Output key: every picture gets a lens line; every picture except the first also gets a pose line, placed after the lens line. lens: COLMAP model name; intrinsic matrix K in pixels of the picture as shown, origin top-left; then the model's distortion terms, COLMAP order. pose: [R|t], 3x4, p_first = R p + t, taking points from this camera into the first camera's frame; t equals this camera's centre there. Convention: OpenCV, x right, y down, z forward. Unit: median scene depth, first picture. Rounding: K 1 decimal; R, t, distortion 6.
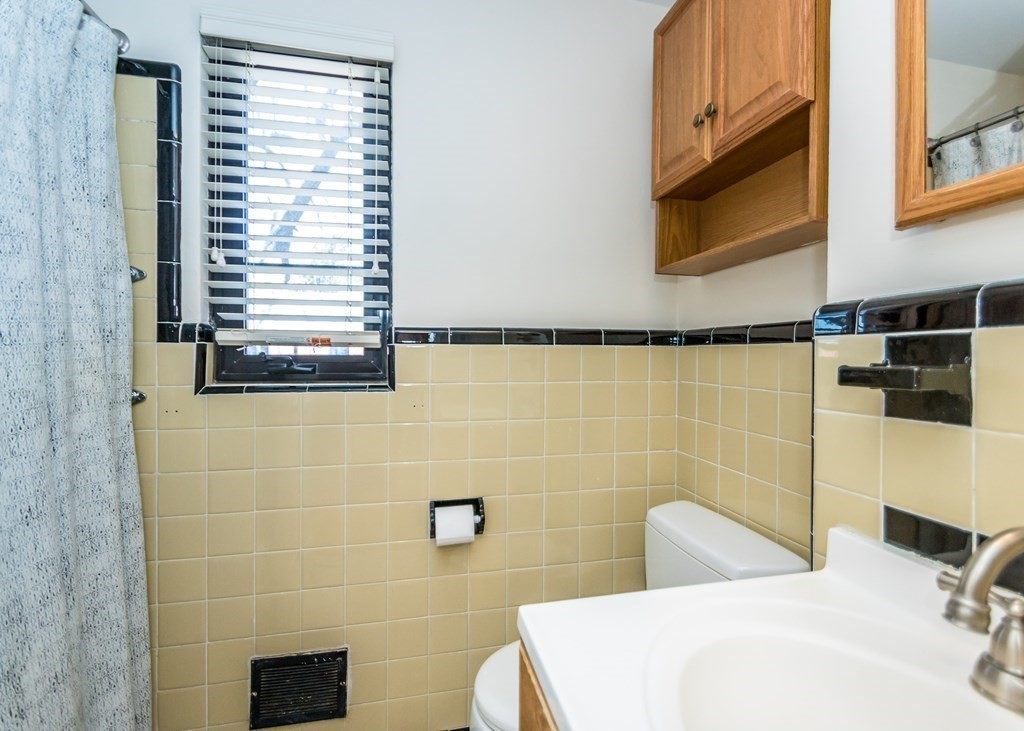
lens RADIAL K [[511.6, 0, 588.4], [0, 511.6, 358.5], [0, 0, 1]] dist [0.000994, -0.000109]
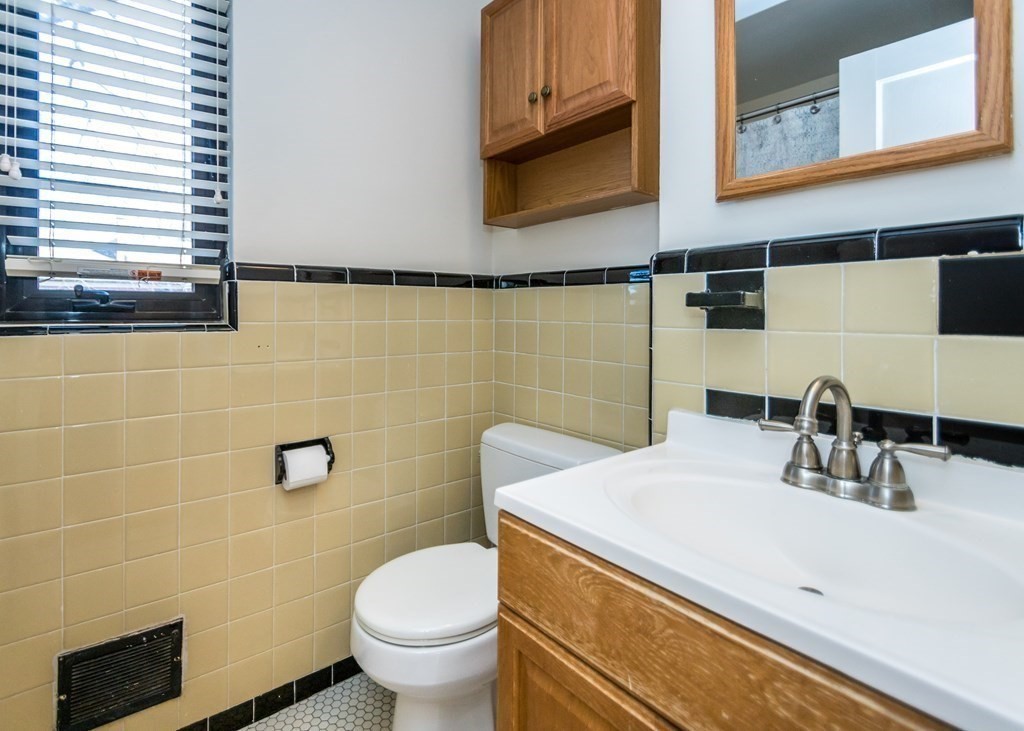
lens RADIAL K [[510.9, 0, 509.6], [0, 510.9, 313.6], [0, 0, 1]] dist [0.001276, -0.000980]
pose [[0.909335, -0.007032, 0.416005, -0.324591], [0.009688, 0.999944, -0.004274, 0.042876], [-0.415952, 0.007917, 0.909352, -0.057595]]
